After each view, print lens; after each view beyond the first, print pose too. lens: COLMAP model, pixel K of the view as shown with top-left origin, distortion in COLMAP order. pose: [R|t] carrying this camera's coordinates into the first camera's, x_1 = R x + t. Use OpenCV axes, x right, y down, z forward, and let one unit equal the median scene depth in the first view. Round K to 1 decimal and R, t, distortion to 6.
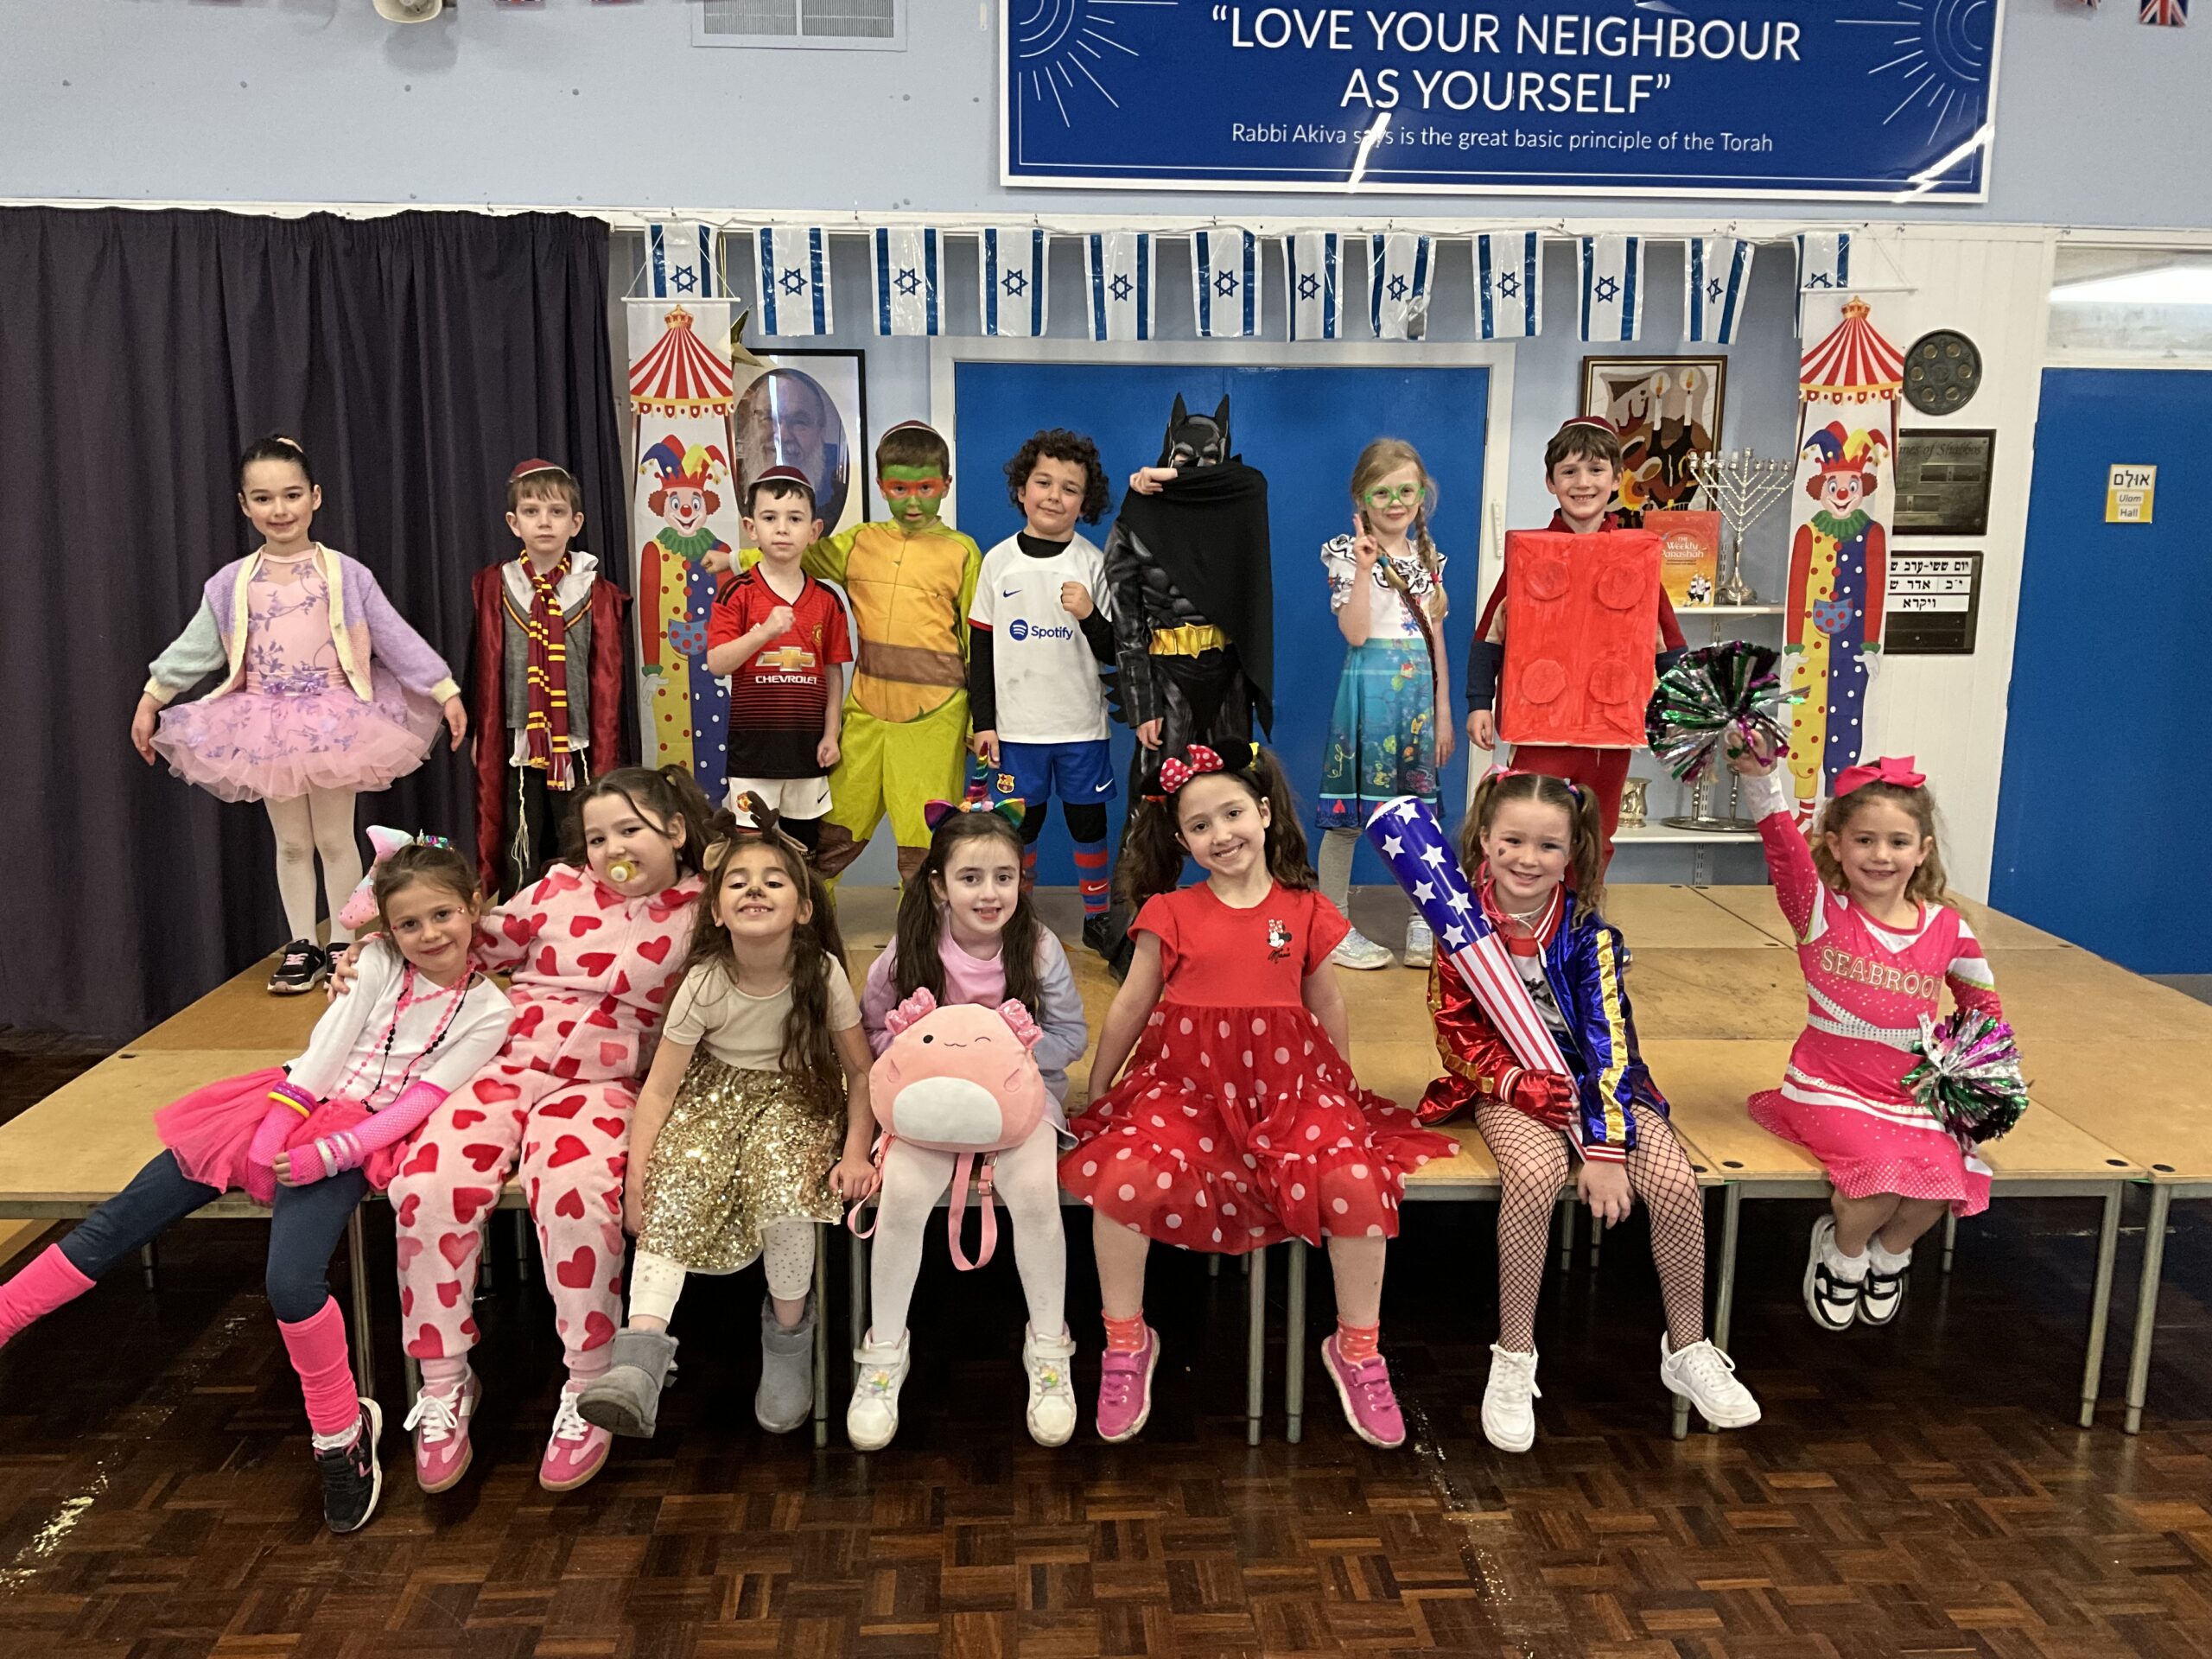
lens RADIAL K [[1847.0, 0, 1098.6], [0, 1847.0, 839.9], [0, 0, 1]] dist [0.028054, -0.048463]
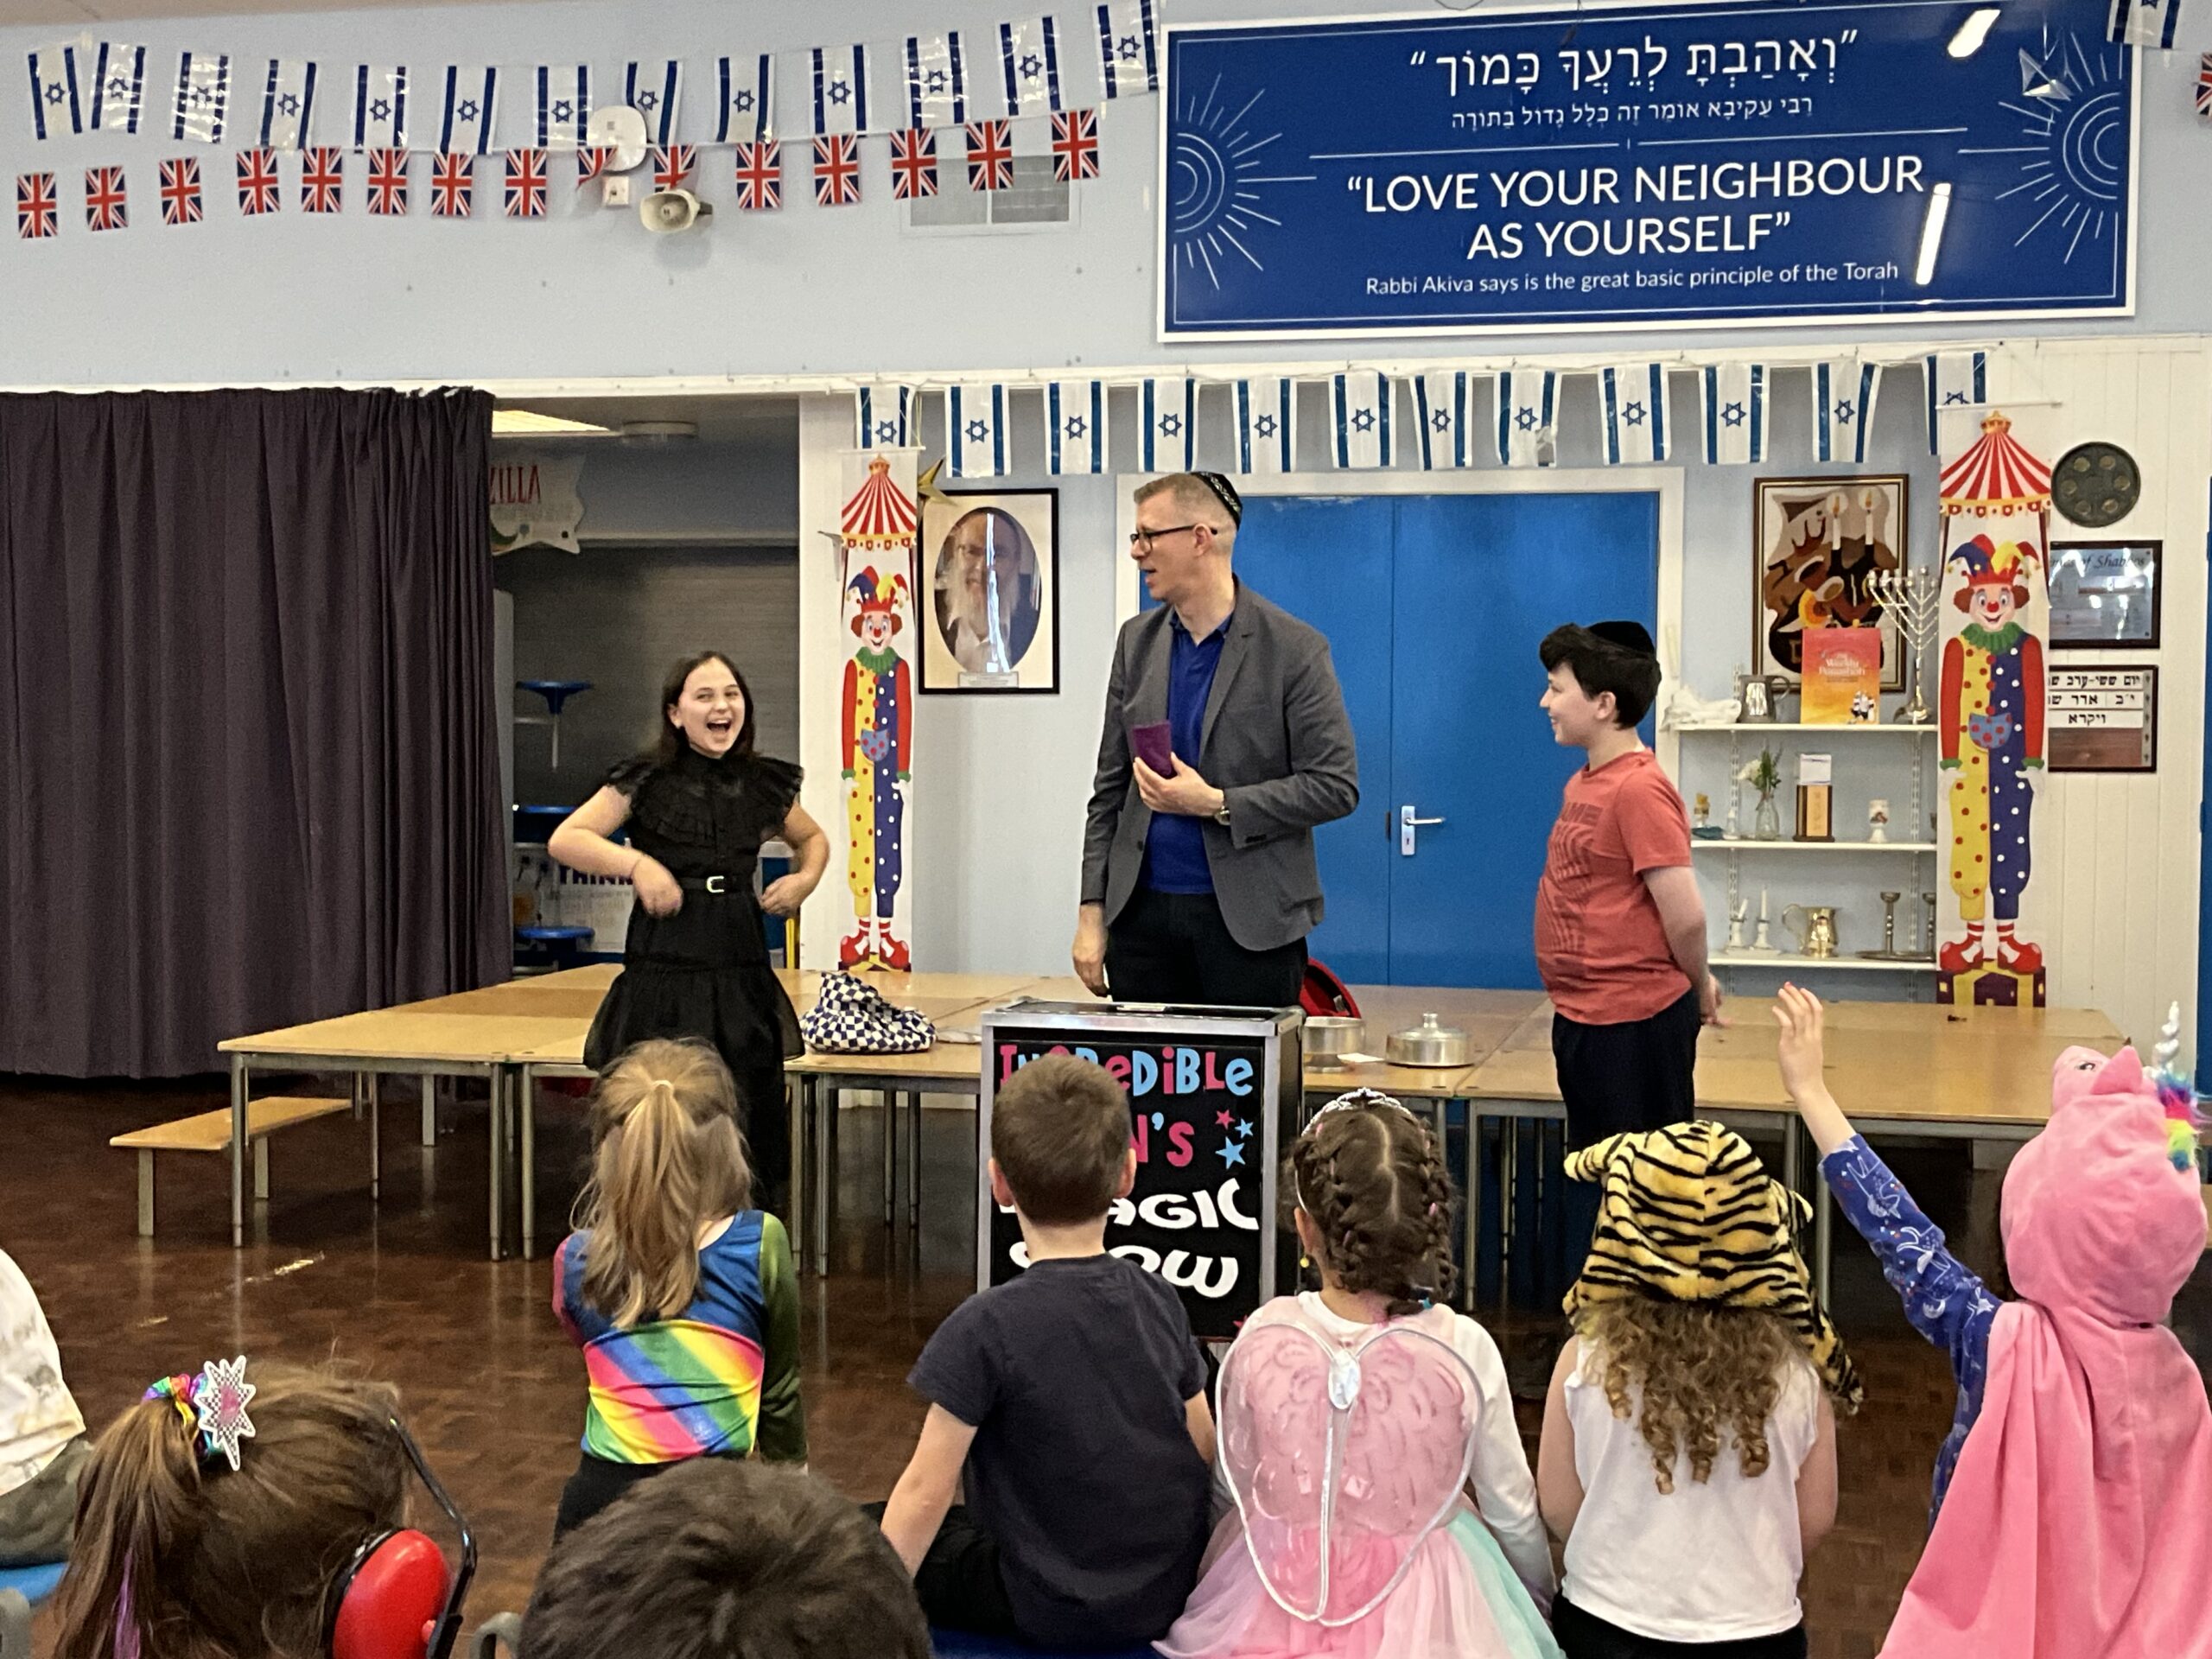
lens RADIAL K [[2984.9, 0, 1094.5], [0, 2984.9, 821.6], [0, 0, 1]] dist [0.155971, -0.325369]
pose [[0.957598, 0.009519, -0.287949, 0.425031], [-0.053577, 0.987904, -0.145515, 0.192191], [0.283081, 0.154773, 0.946526, -0.659947]]
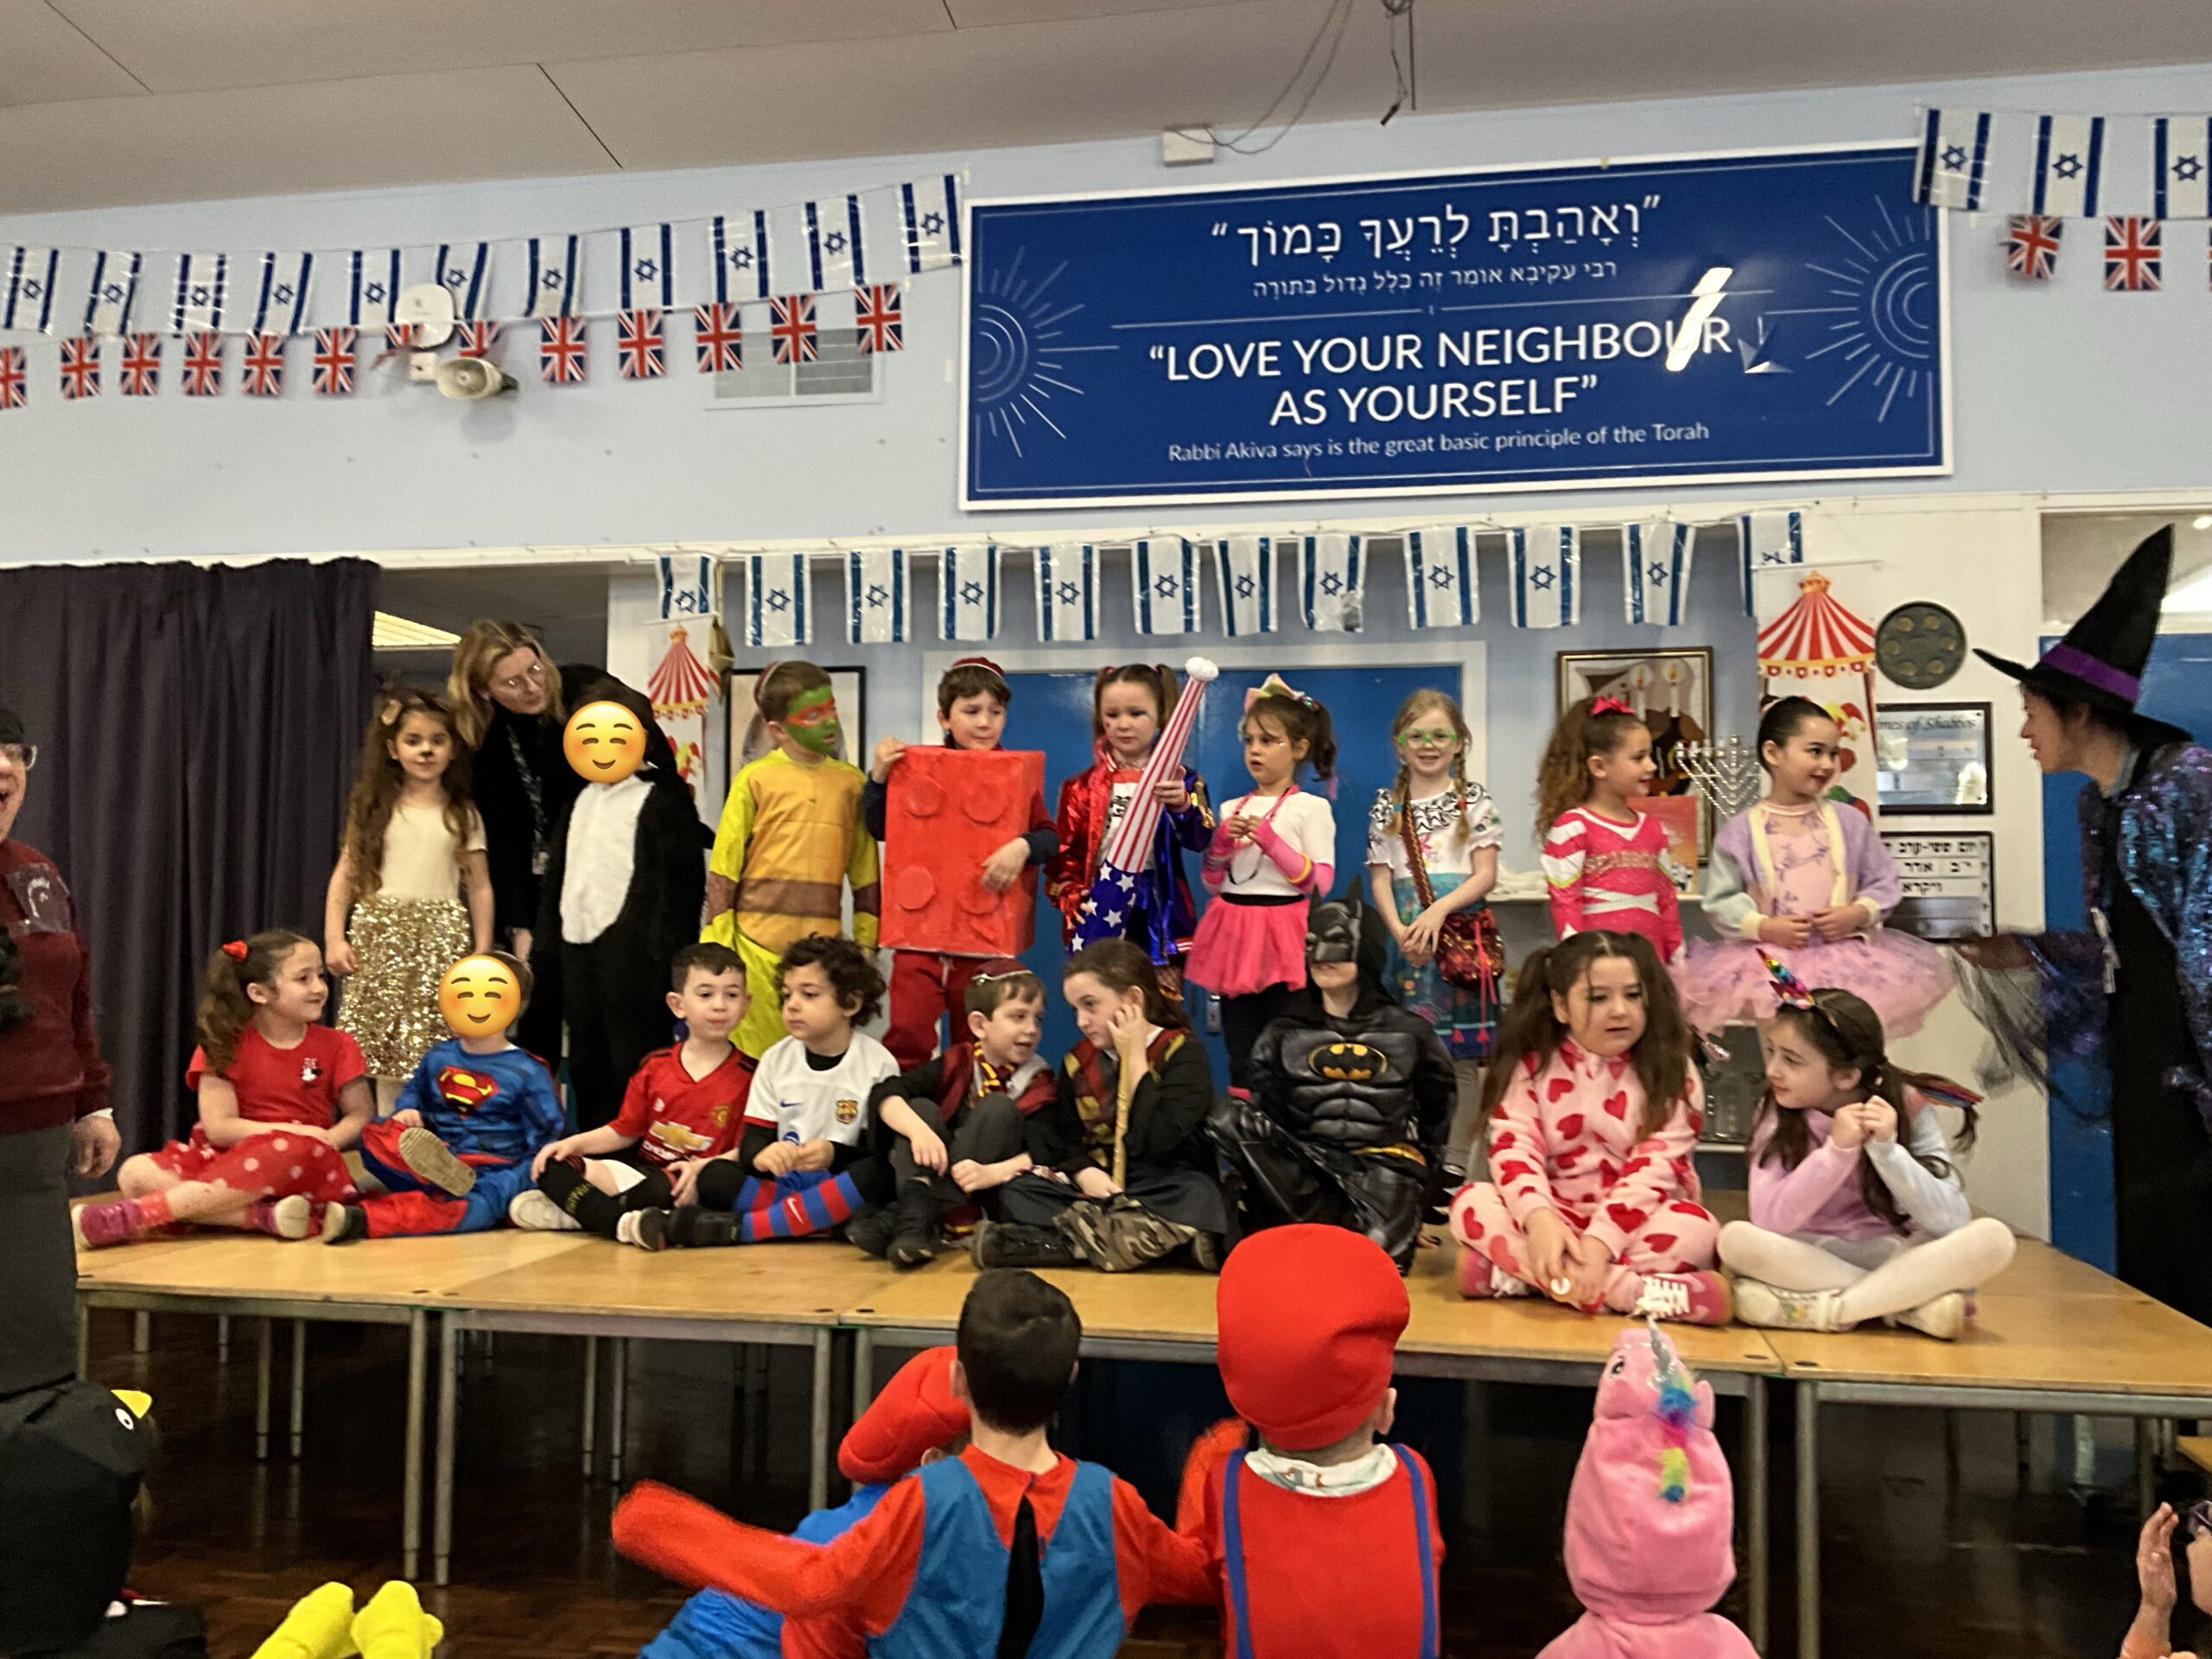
lens RADIAL K [[1913.4, 0, 1099.4], [0, 1913.4, 835.2], [0, 0, 1]] dist [0.117539, -0.225028]
pose [[0.970419, -0.013963, -0.241023, 0.295501], [-0.047826, 0.967423, -0.248605, 0.111957], [0.236642, 0.252778, 0.938138, -0.003357]]
